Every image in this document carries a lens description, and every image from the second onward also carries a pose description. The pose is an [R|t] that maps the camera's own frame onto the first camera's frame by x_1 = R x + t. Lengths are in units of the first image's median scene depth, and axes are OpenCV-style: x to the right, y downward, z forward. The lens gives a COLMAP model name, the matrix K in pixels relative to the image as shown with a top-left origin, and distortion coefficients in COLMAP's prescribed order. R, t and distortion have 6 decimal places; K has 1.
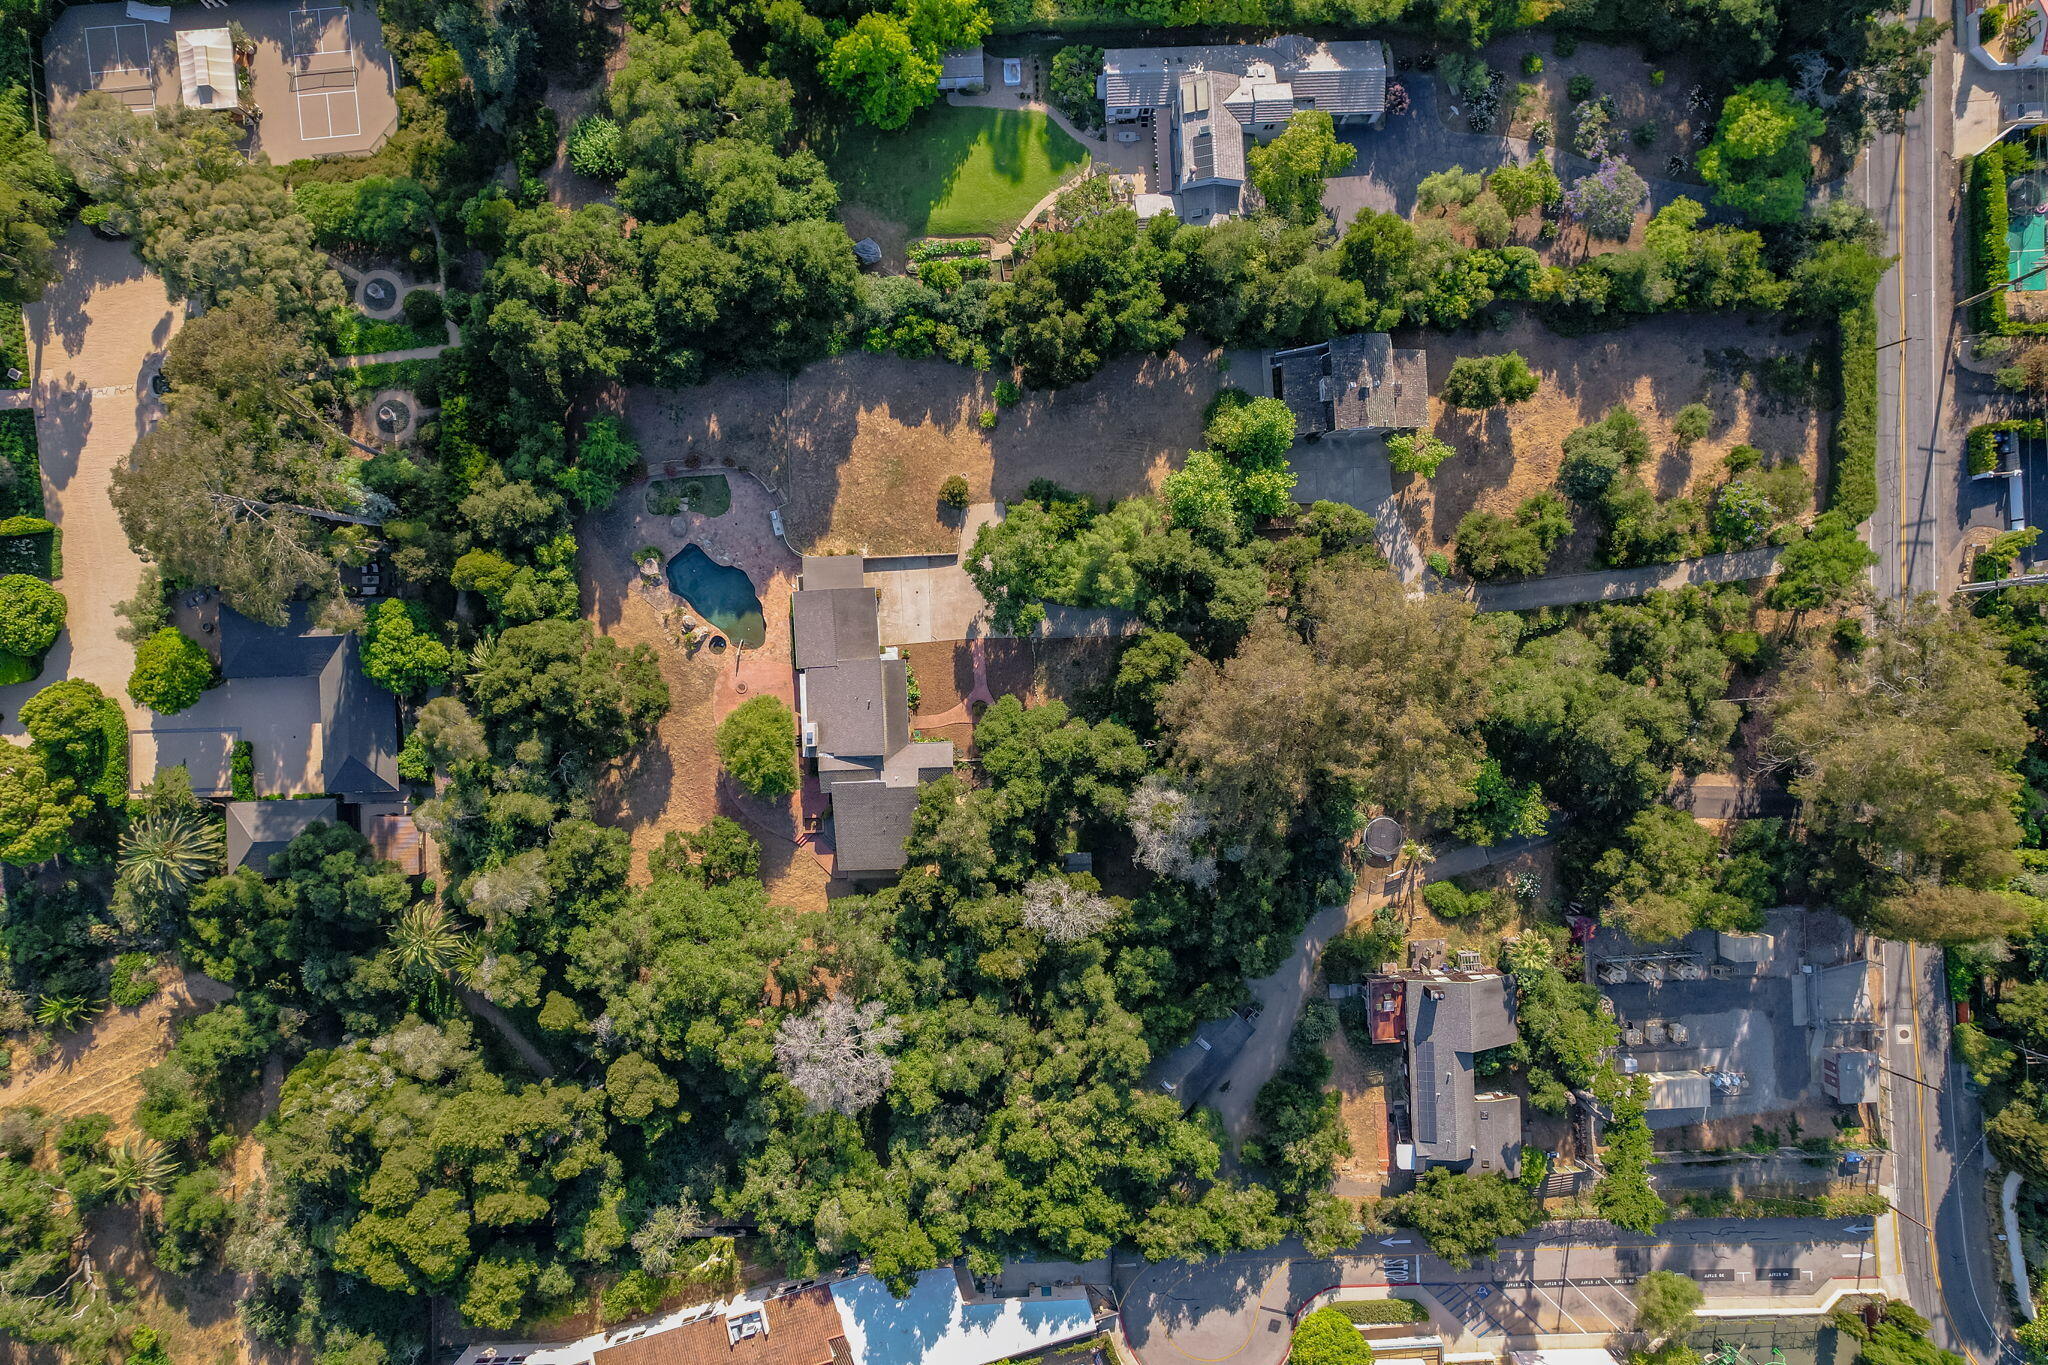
lens RADIAL K [[1267.0, 0, 1024.0], [0, 1267.0, 682.5], [0, 0, 1]] dist [-0.020914, 0.000200]
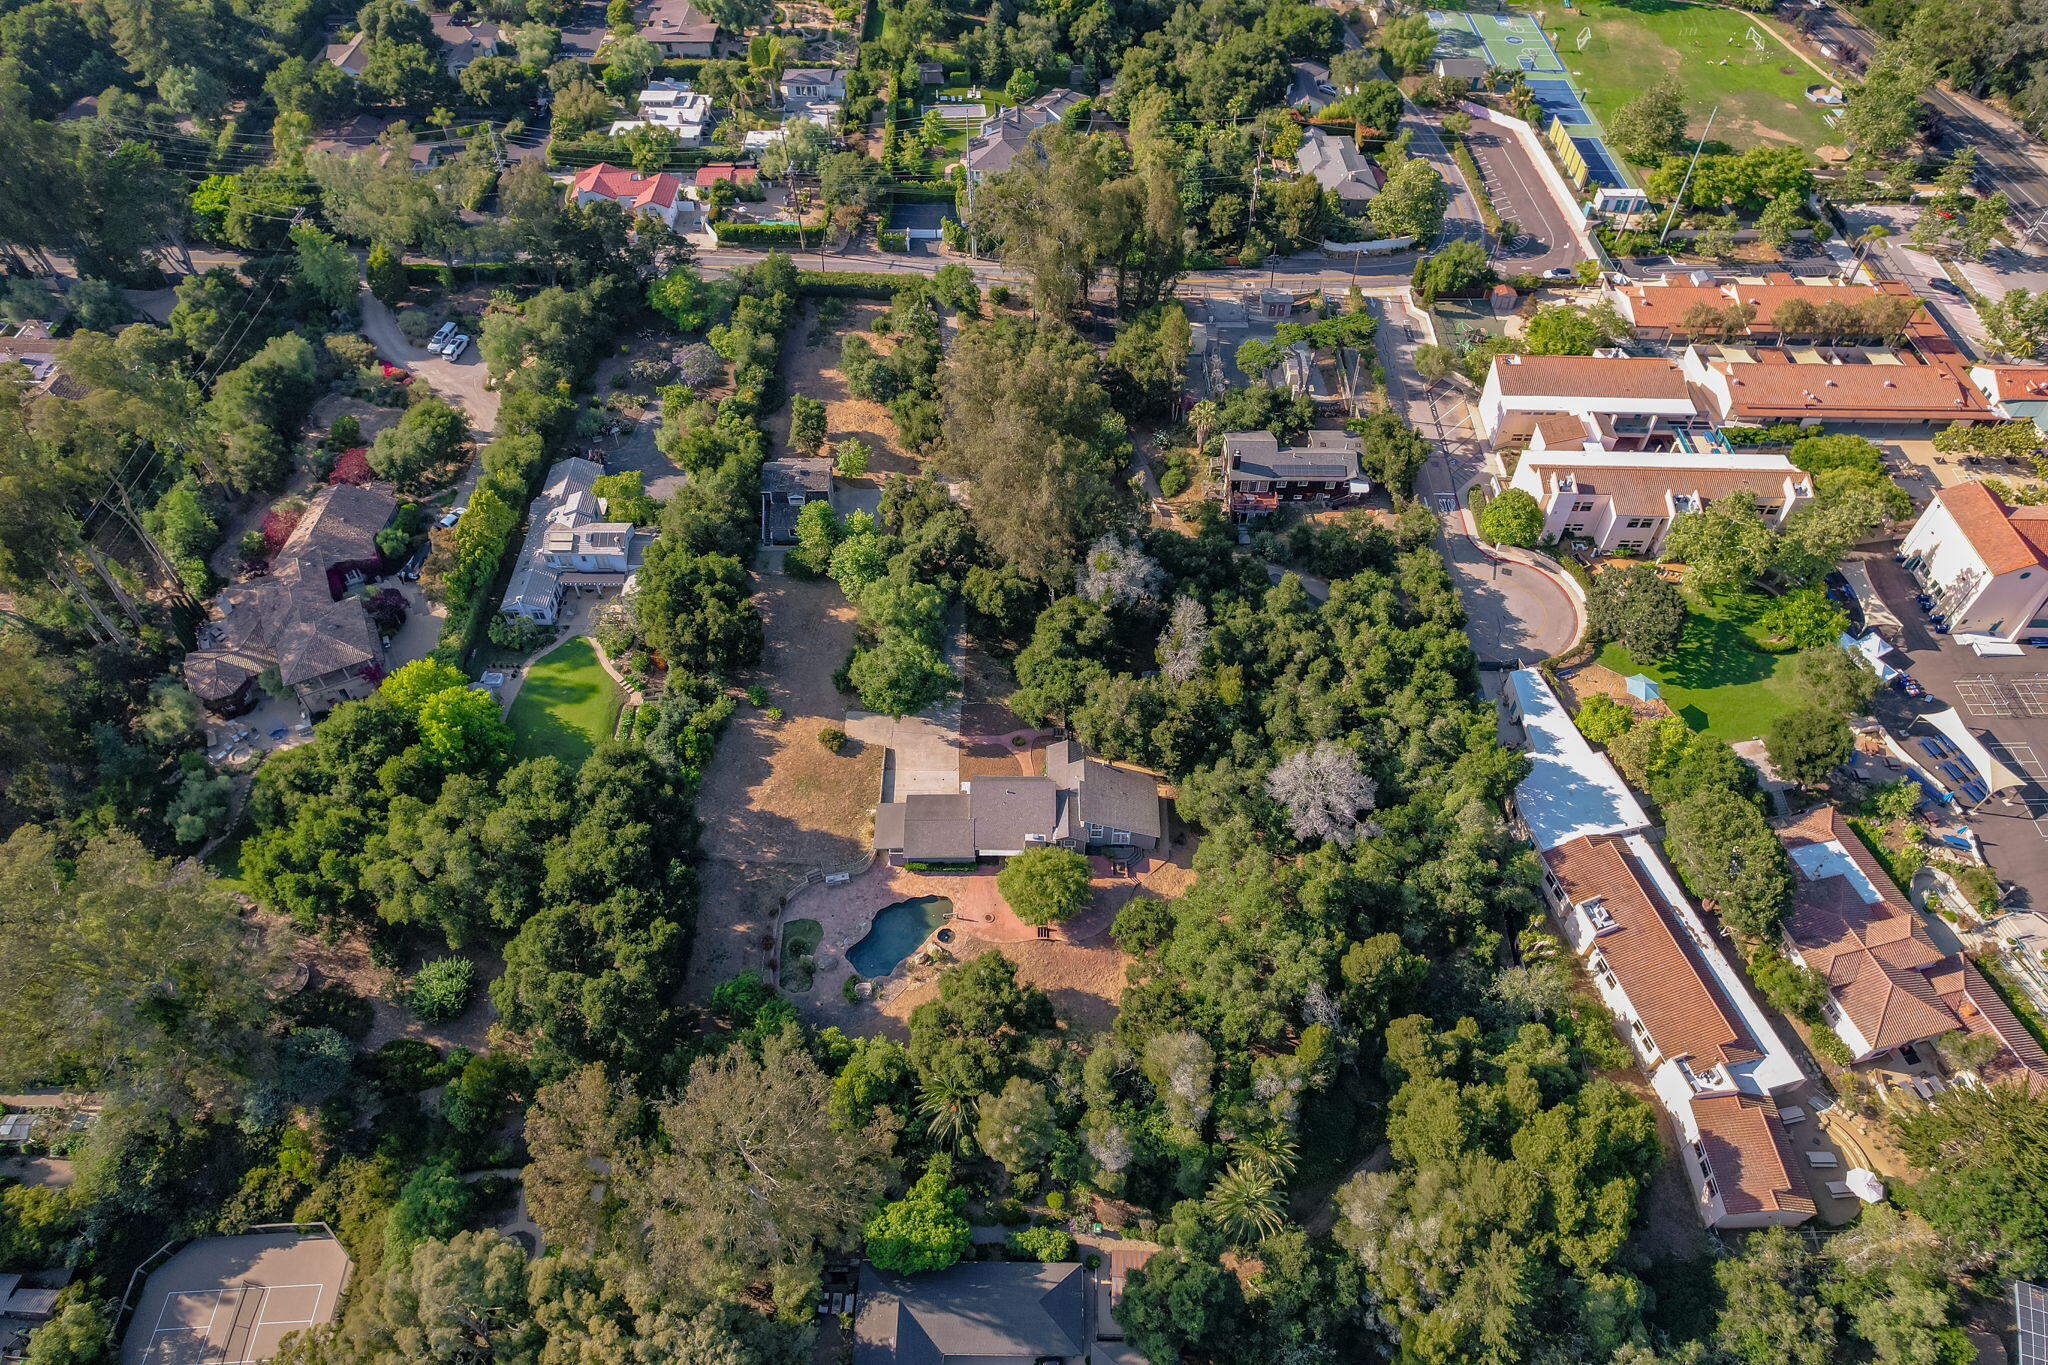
lens RADIAL K [[1267.0, 0, 1024.0], [0, 1267.0, 682.5], [0, 0, 1]] dist [-0.020914, 0.000200]
pose [[0.043400, -0.773649, 0.632126, -0.745289], [0.999042, 0.030108, -0.031743, 0.061264], [0.005526, 0.632899, 0.774215, 0.068187]]
